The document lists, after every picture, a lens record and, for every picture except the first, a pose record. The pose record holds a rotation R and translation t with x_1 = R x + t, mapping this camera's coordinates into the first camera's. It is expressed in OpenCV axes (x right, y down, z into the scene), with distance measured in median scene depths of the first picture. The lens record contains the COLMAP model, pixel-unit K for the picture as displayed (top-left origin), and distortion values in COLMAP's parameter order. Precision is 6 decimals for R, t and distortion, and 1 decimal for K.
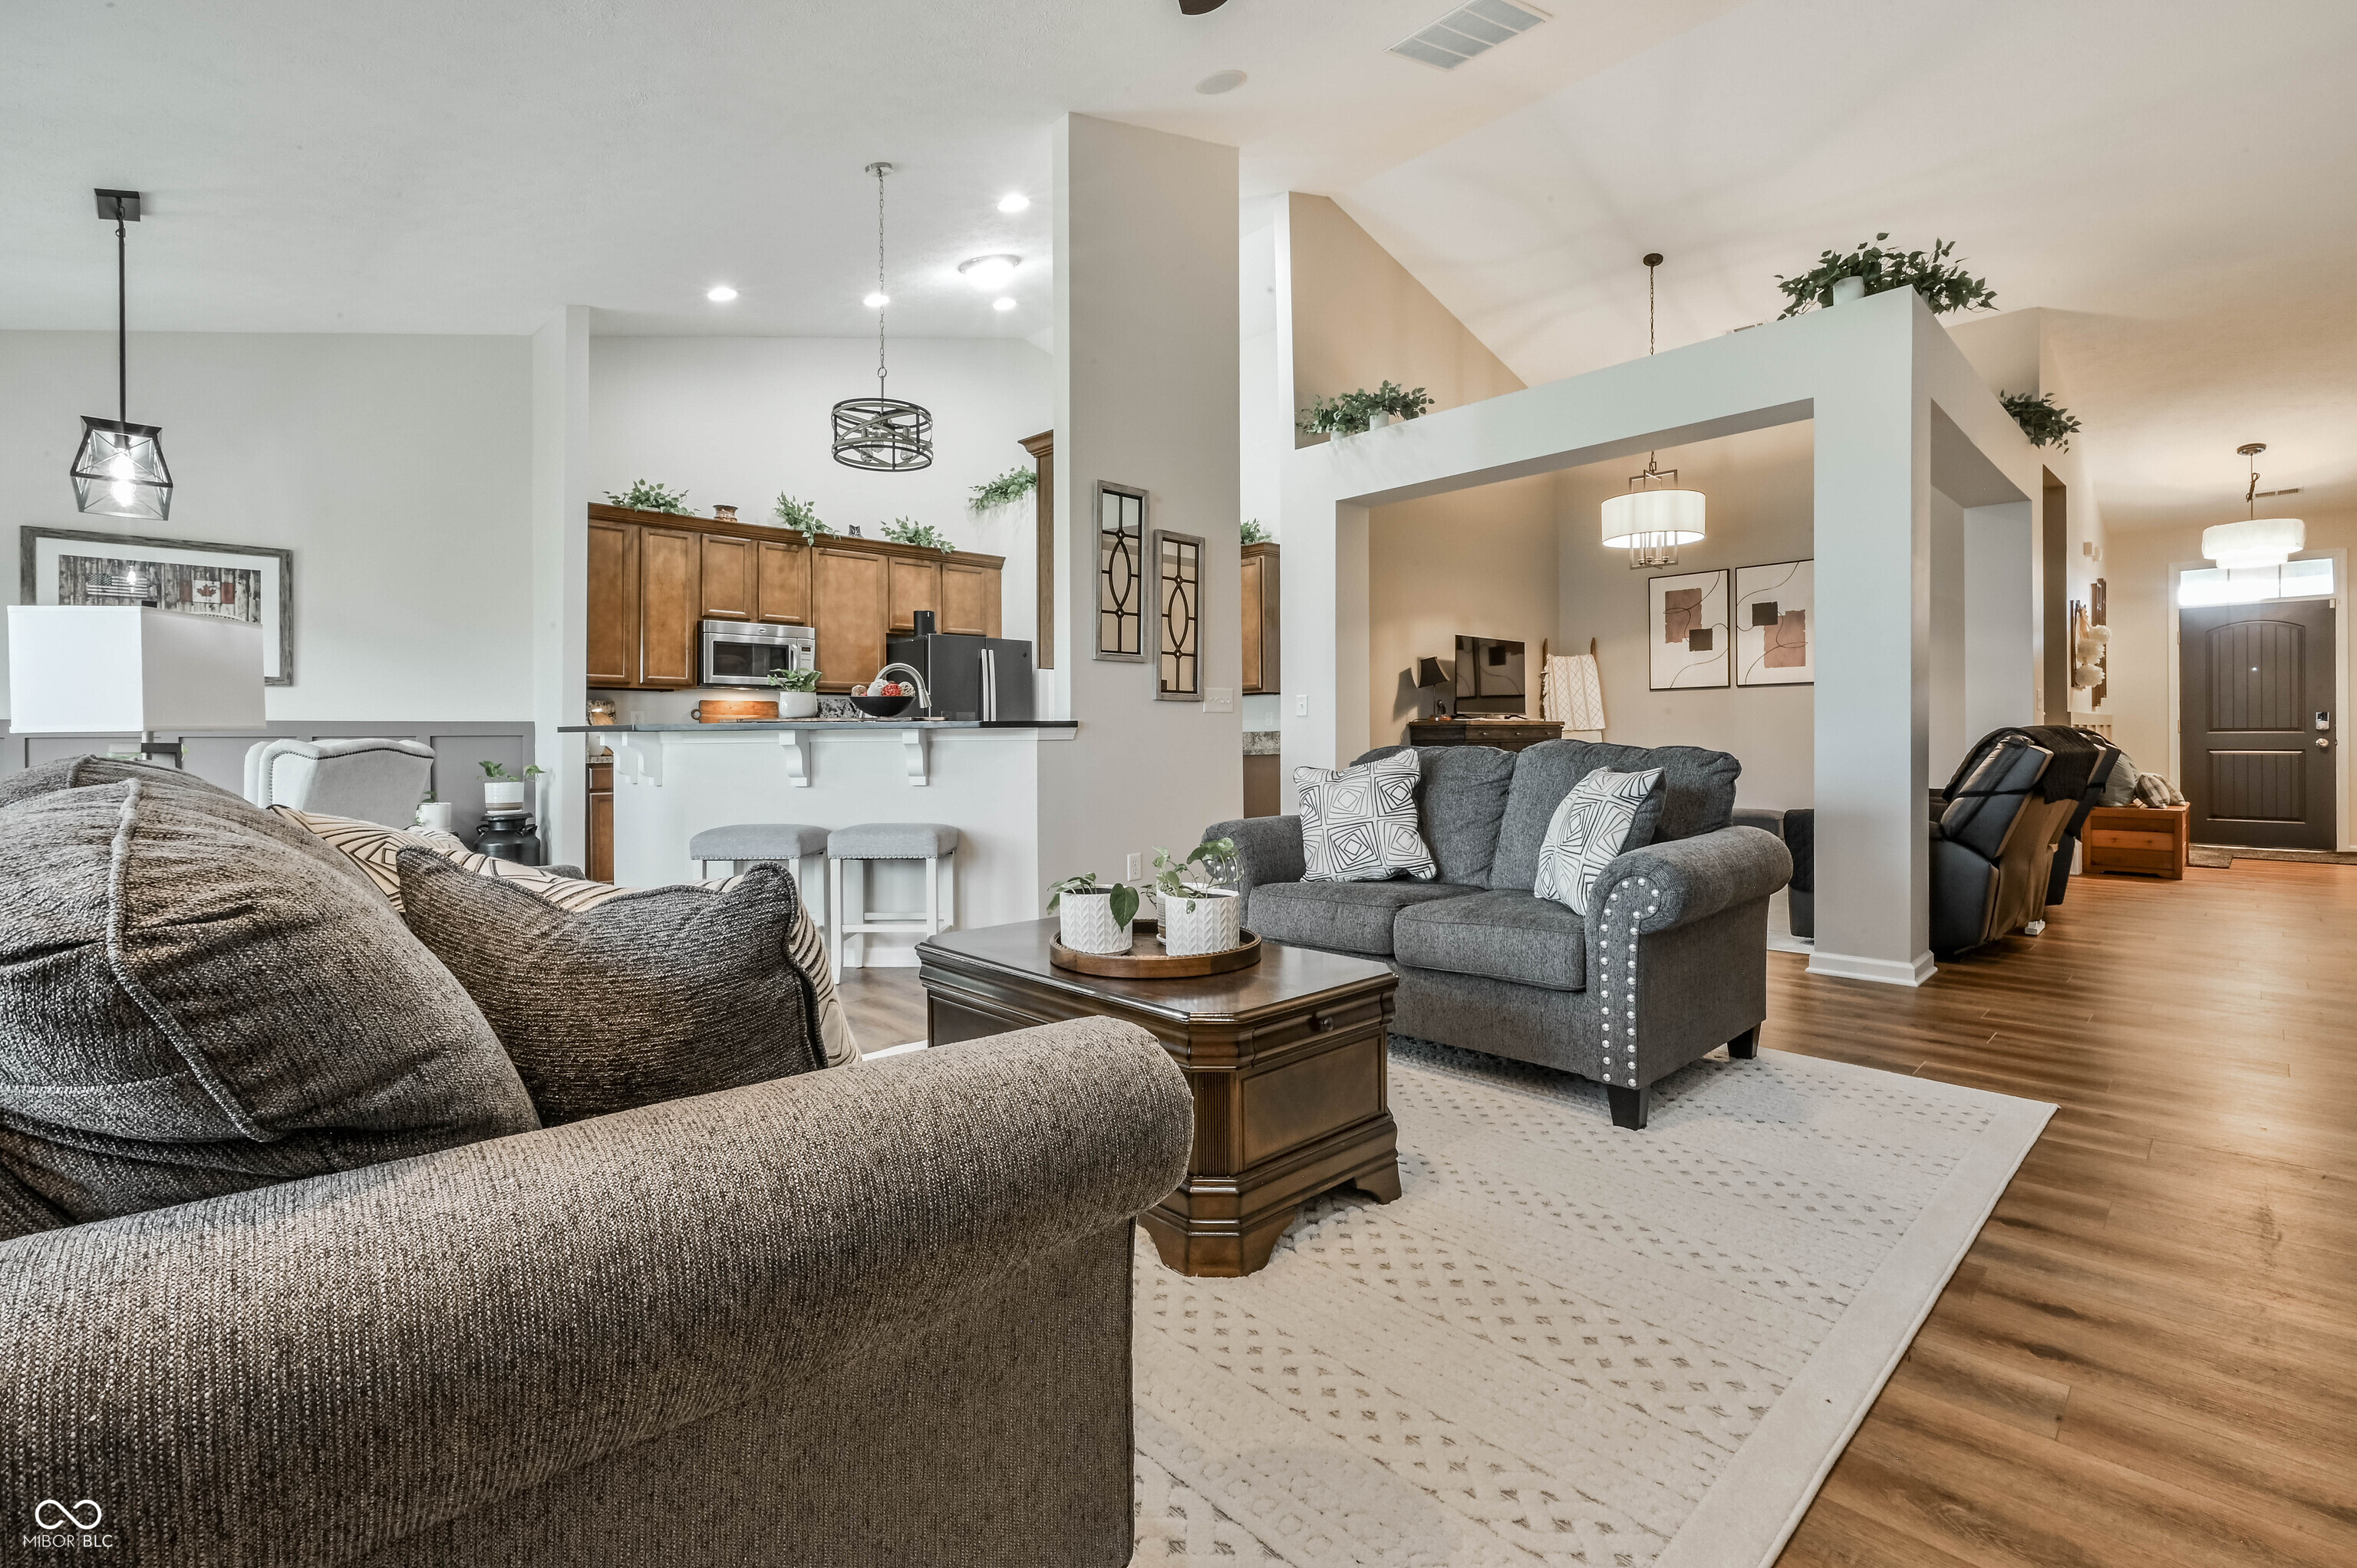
lens RADIAL K [[1051.6, 0, 1180.3], [0, 1051.6, 709.9], [0, 0, 1]] dist [-0.002715, 0.000144]
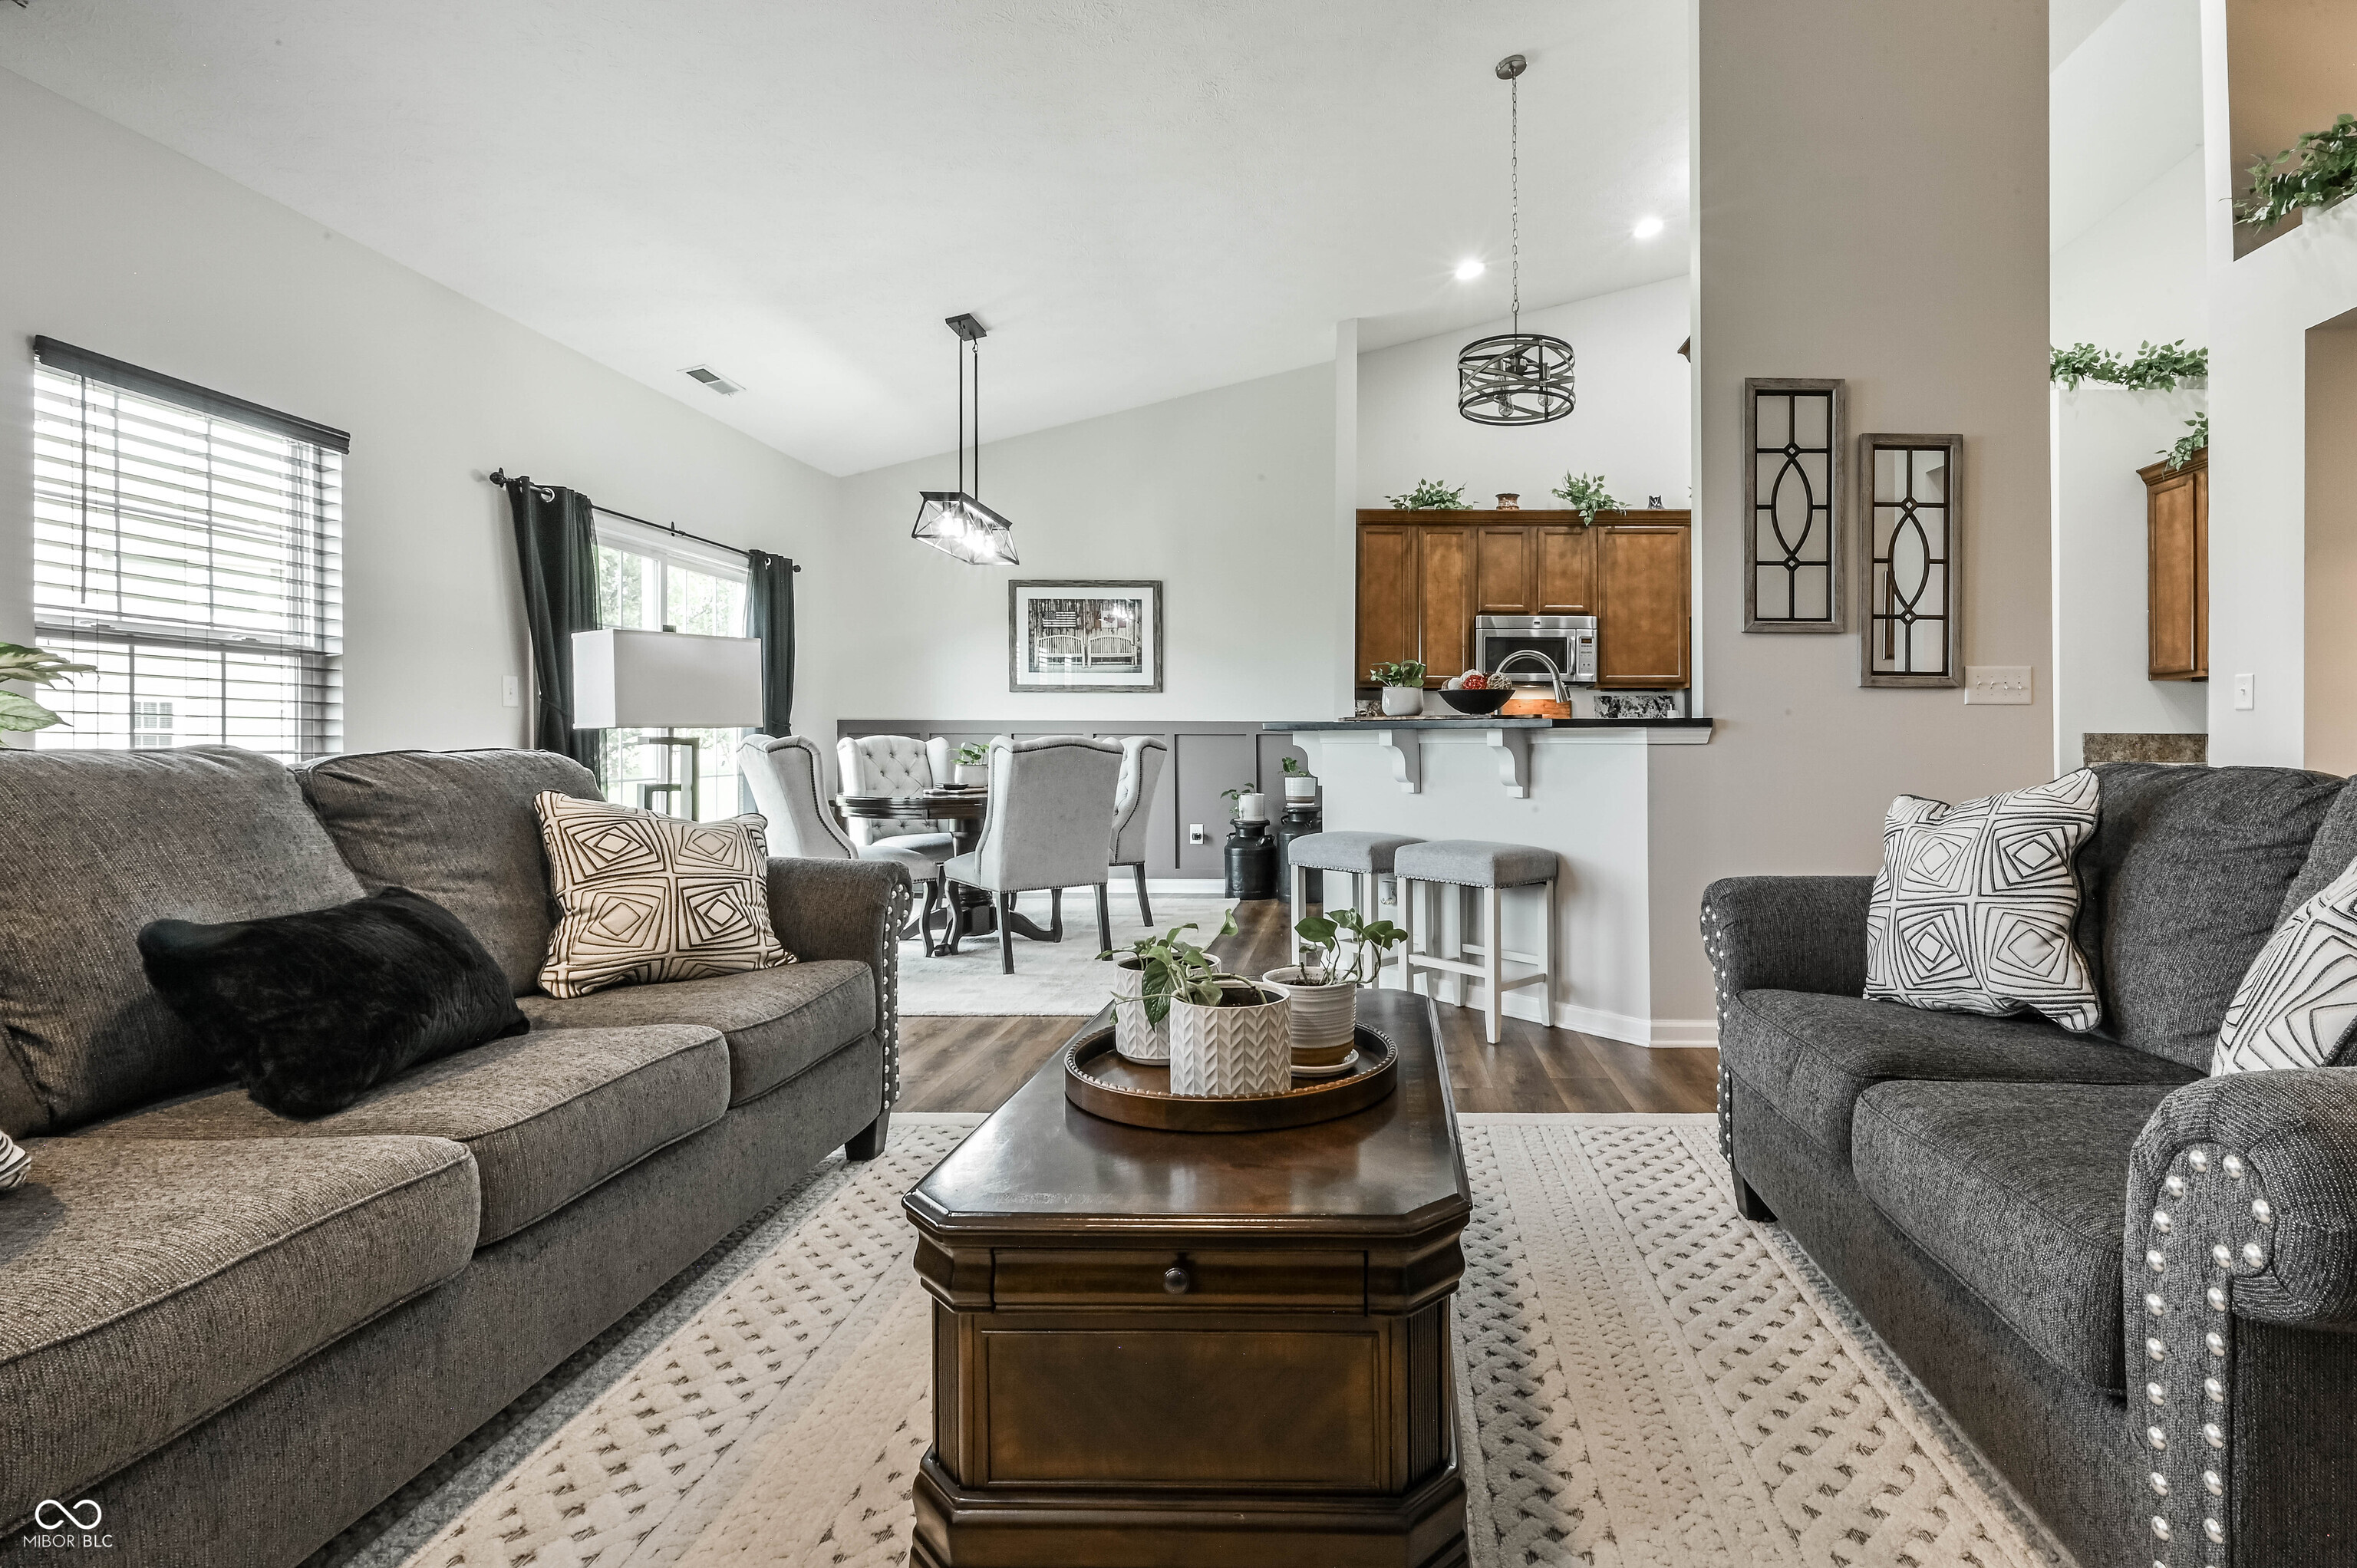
lens RADIAL K [[1112.0, 0, 1377.2], [0, 1112.0, 721.4], [0, 0, 1]] dist [0.002015, -0.000224]
pose [[0.725541, -0.002346, -0.688175, 0.185955], [0.008956, 0.999942, 0.006034, 0.004189], [0.688121, -0.010541, 0.725520, 0.204620]]
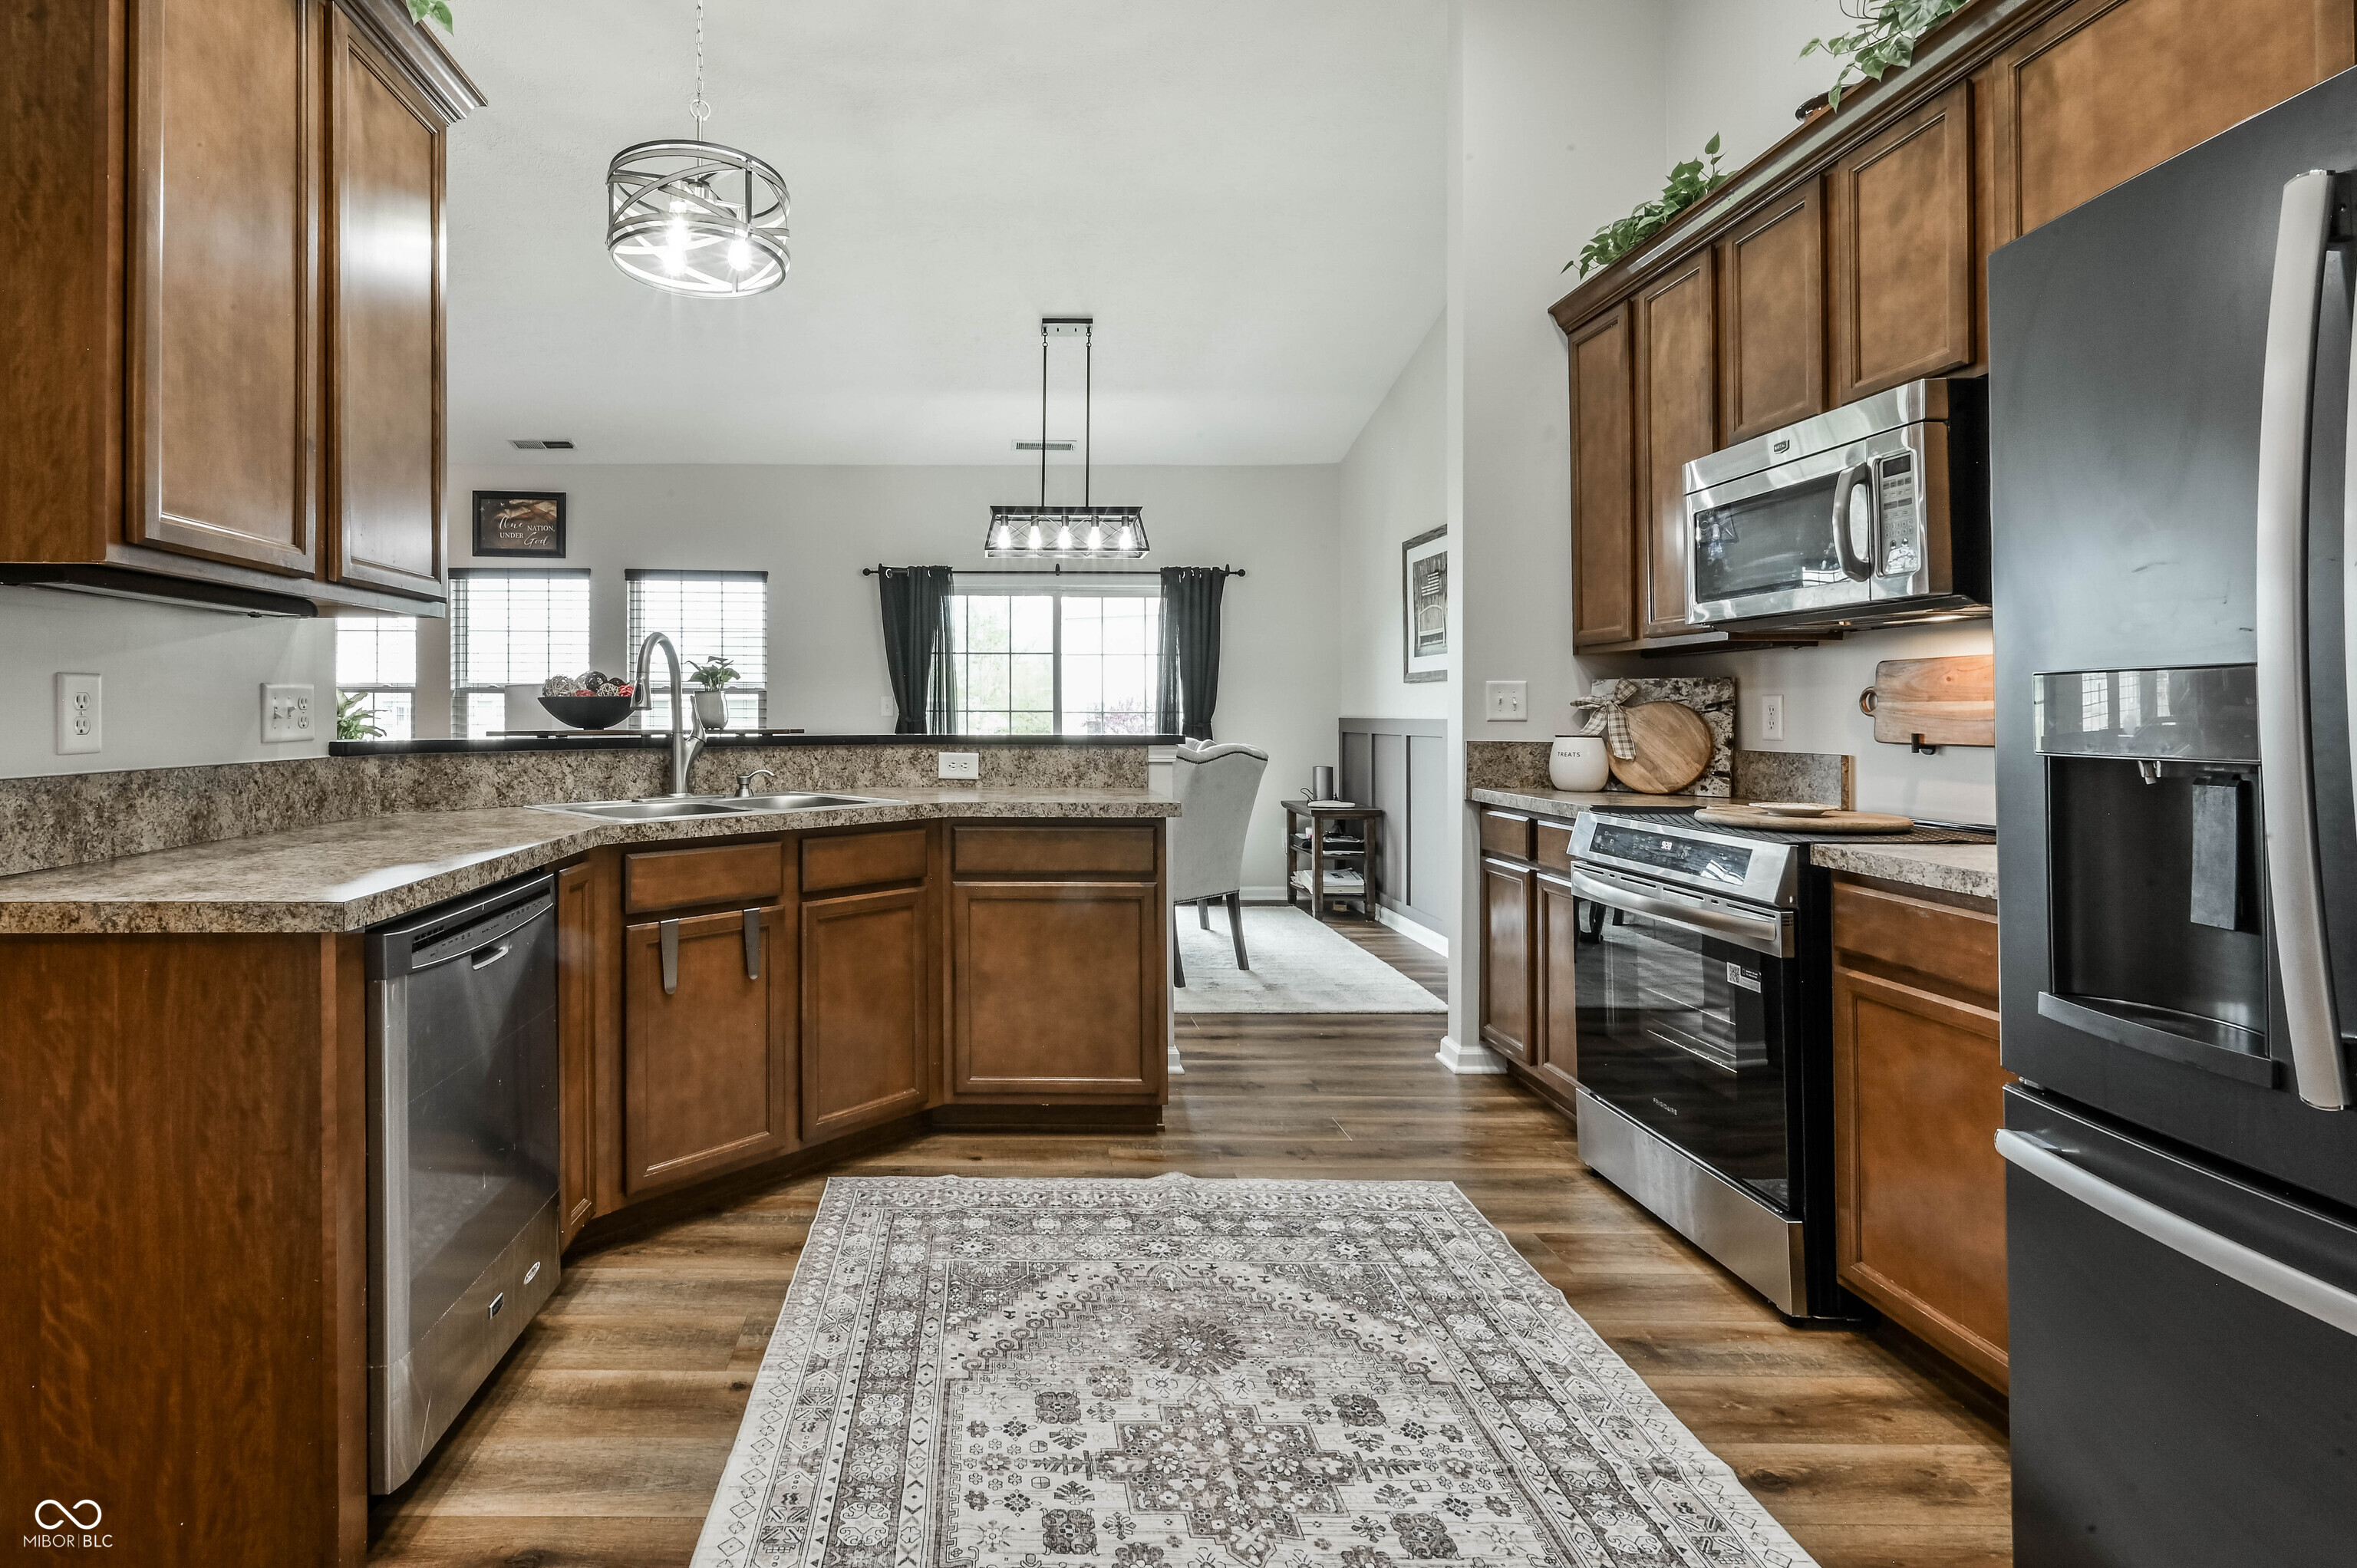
lens RADIAL K [[1112.0, 0, 987.6], [0, 1112.0, 721.6], [0, 0, 1]] dist [0.002015, -0.000224]
pose [[-0.699039, 0.008259, -0.715036, 0.025623], [0.020141, 0.999764, -0.008142, 0.010090], [0.714800, -0.020093, -0.699040, 1.127300]]
